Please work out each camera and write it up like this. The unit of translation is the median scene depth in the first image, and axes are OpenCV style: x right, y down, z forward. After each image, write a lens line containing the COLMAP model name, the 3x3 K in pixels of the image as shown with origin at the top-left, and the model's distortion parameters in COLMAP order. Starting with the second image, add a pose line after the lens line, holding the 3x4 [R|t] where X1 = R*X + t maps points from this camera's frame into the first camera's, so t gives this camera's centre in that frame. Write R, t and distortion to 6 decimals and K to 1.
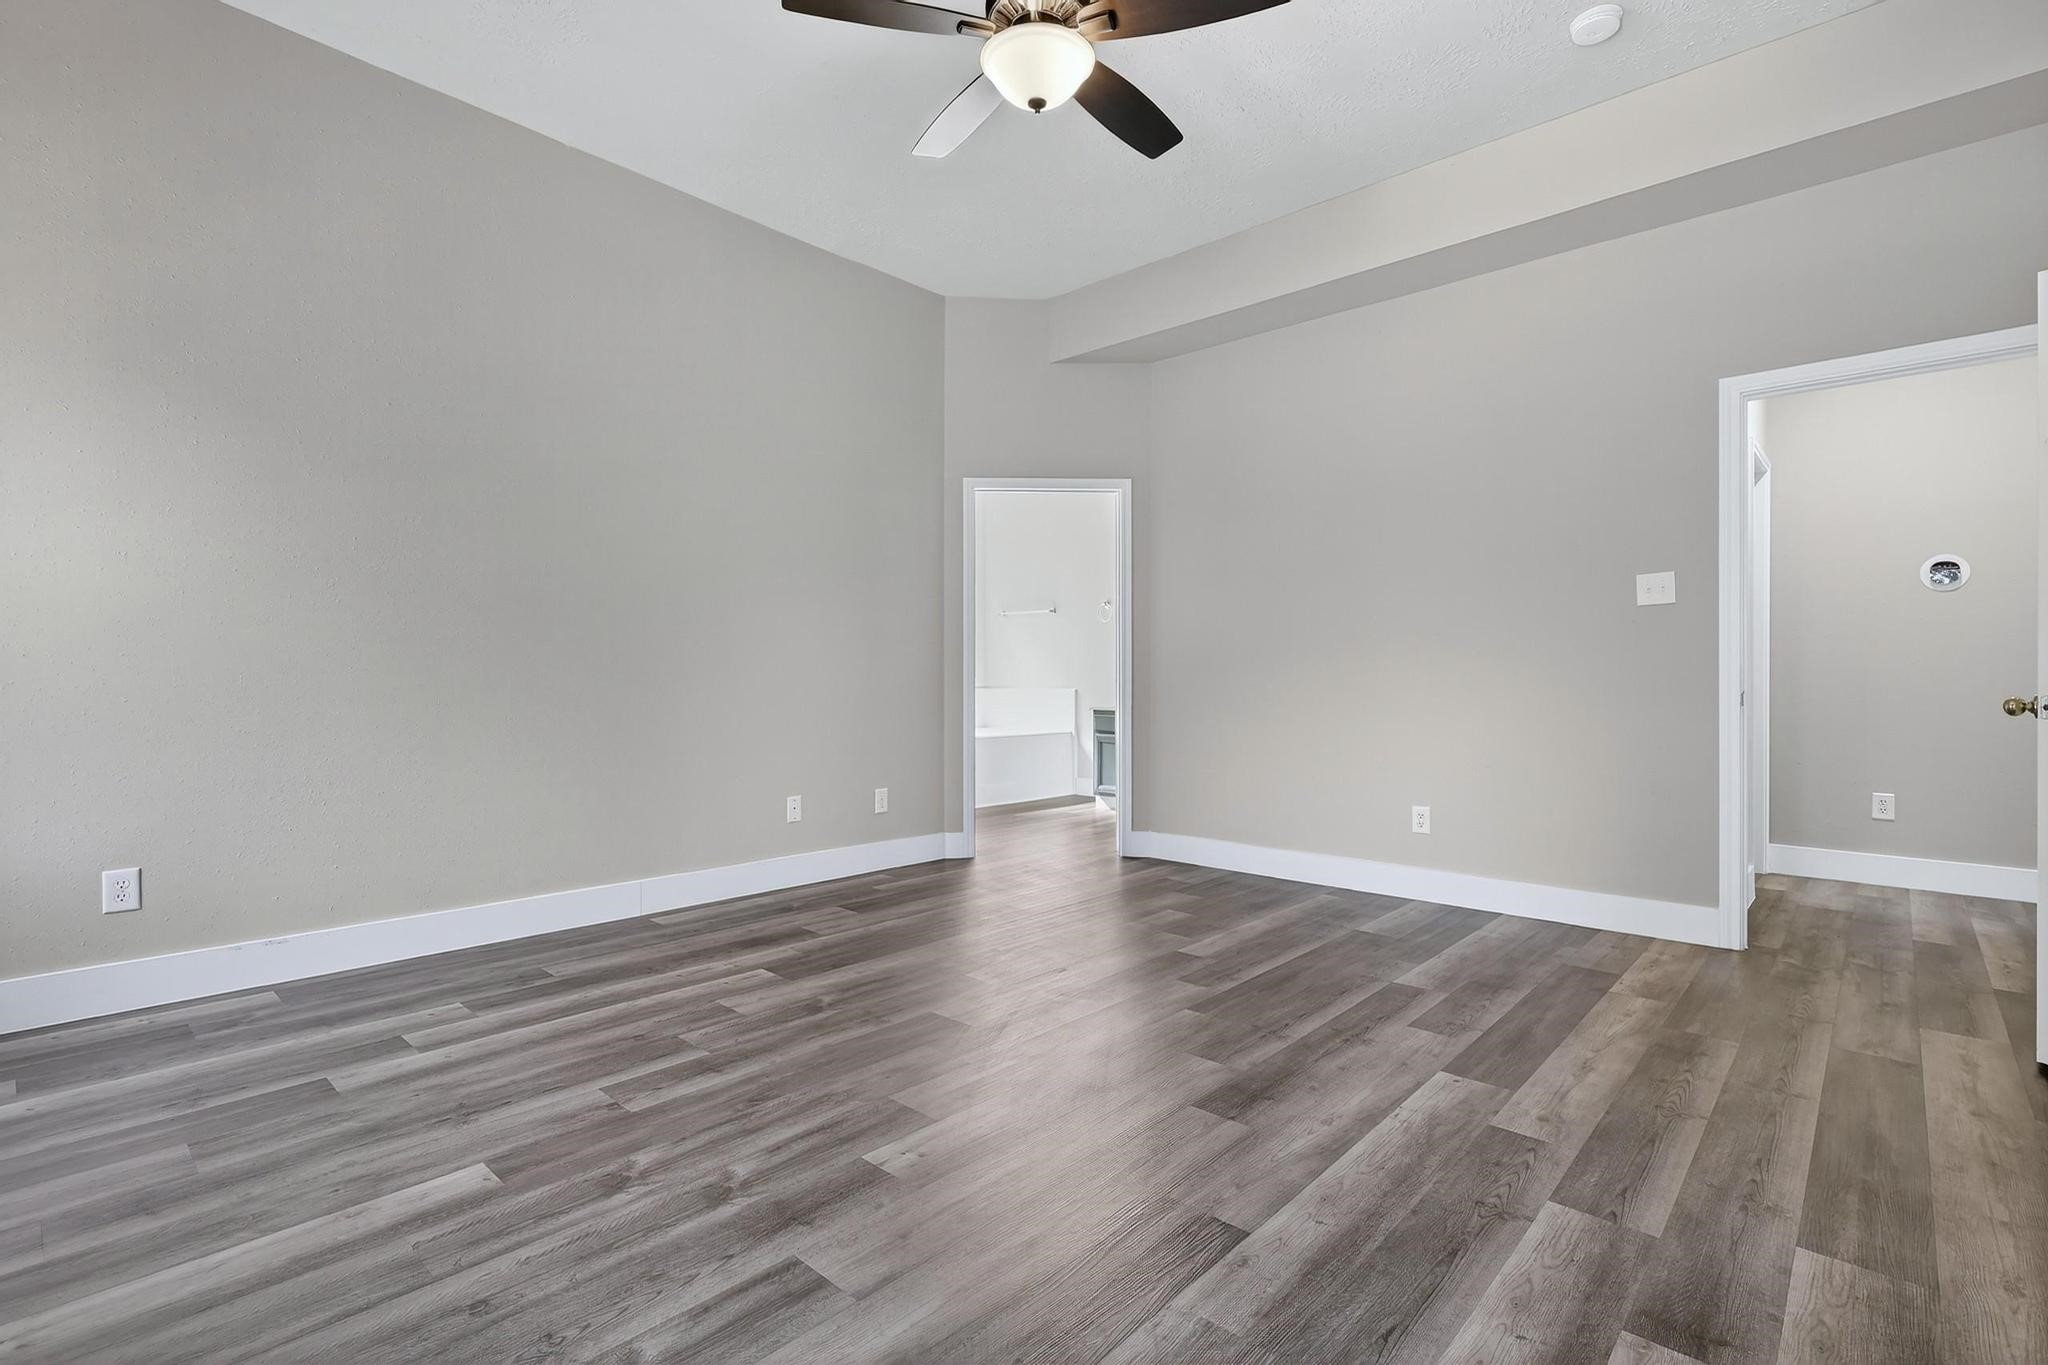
lens RADIAL K [[946.4, 0, 1023.1], [0, 946.4, 700.0], [0, 0, 1]] dist [-0.000548, 0.000213]
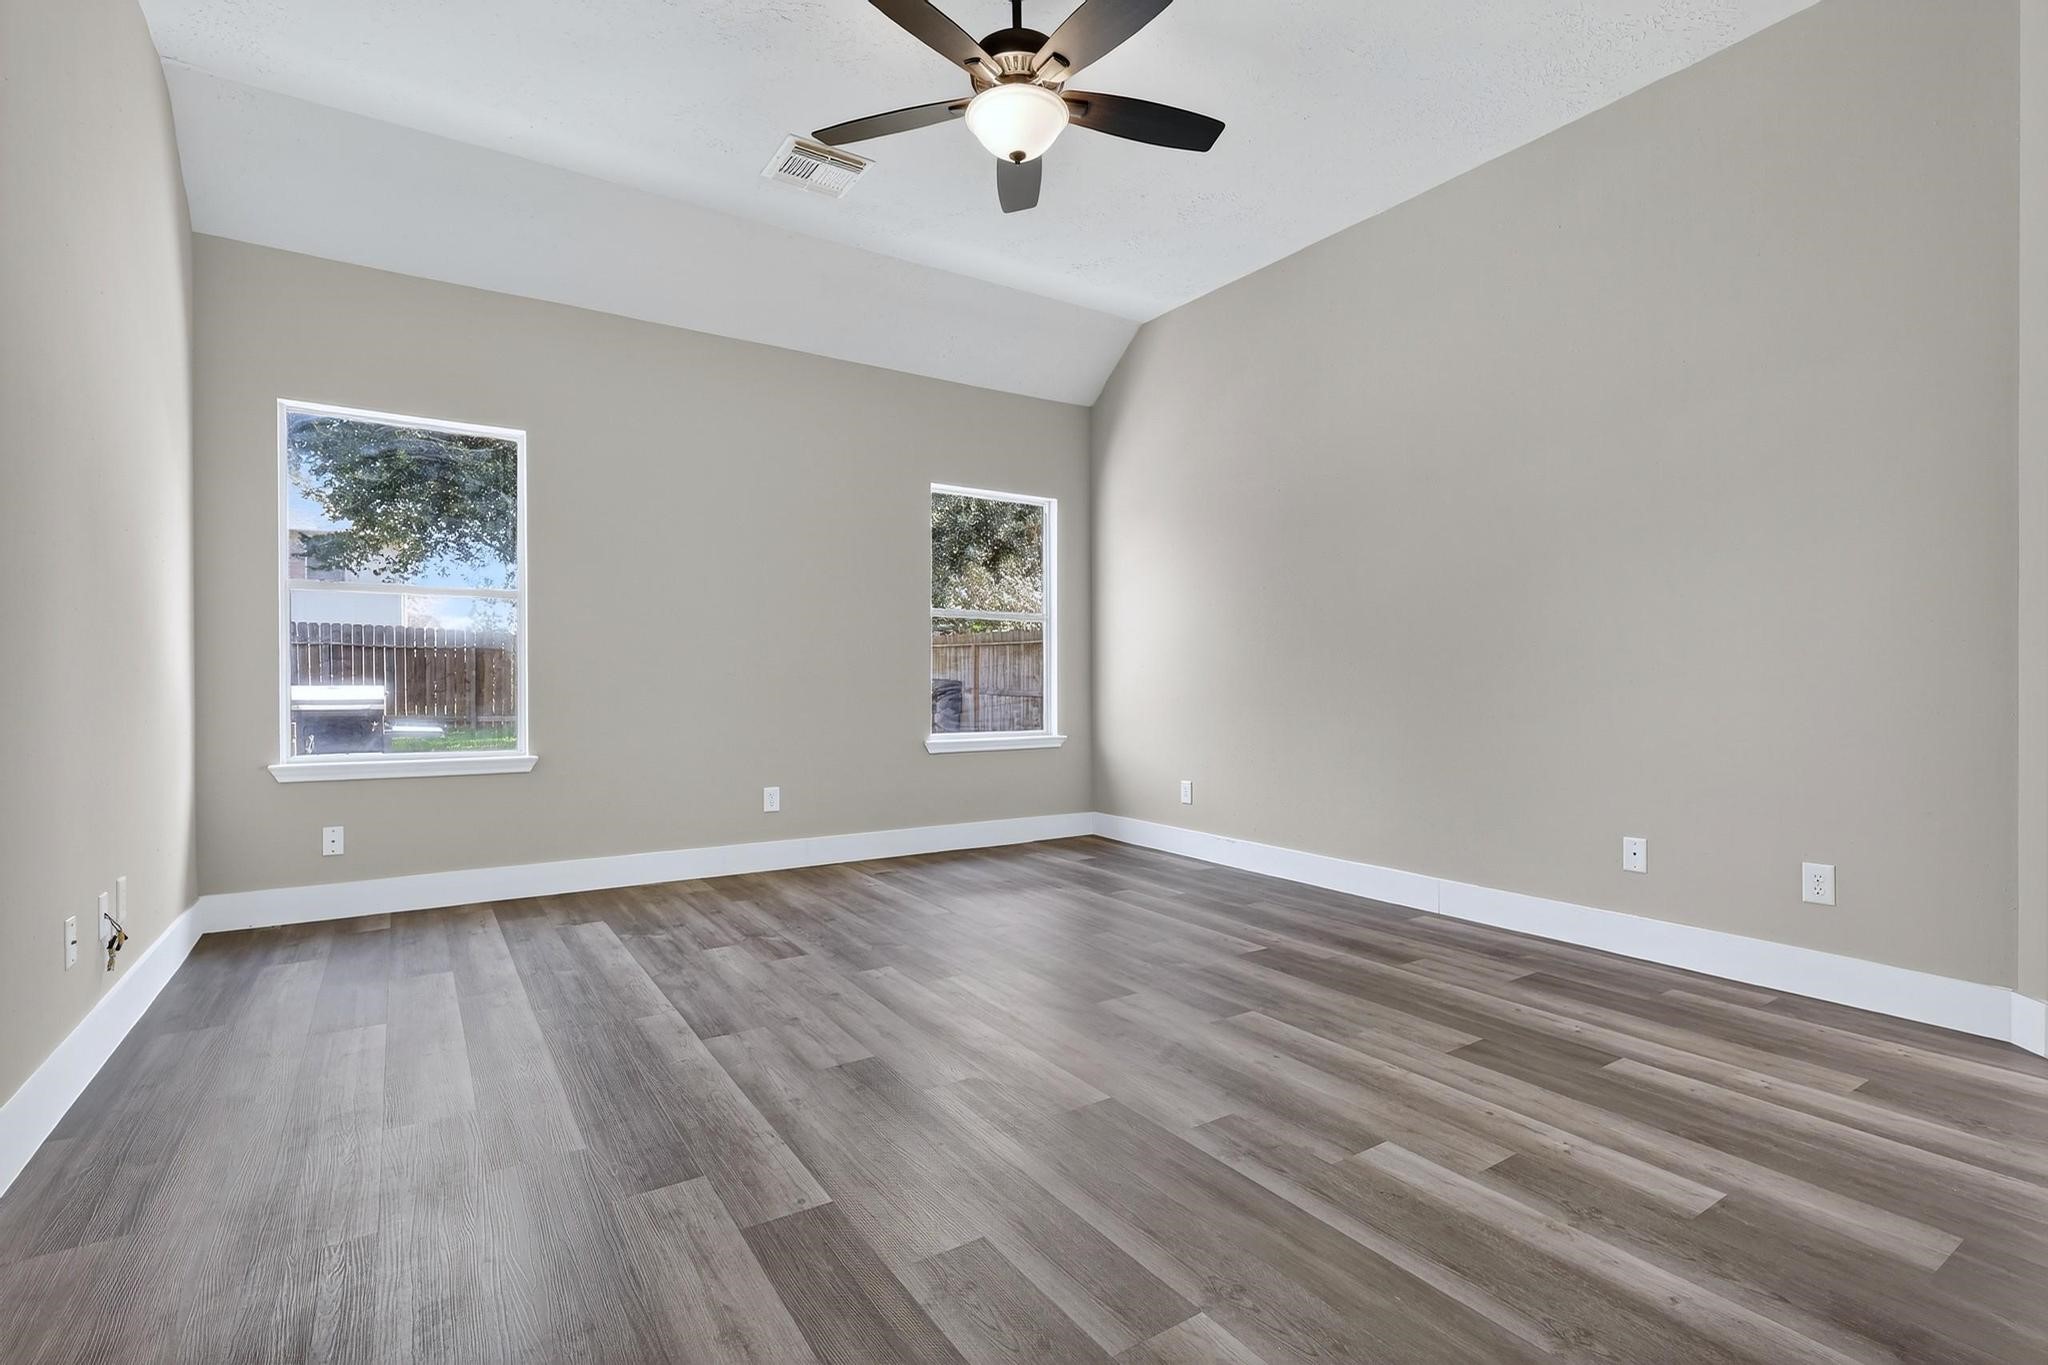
lens RADIAL K [[946.4, 0, 1023.1], [0, 946.4, 700.0], [0, 0, 1]] dist [-0.000548, 0.000213]
pose [[-0.246789, 0.016800, -0.968924, 0.887527], [-0.021465, 0.999510, 0.022798, -0.019856], [0.968831, 0.026424, -0.246308, 1.042645]]
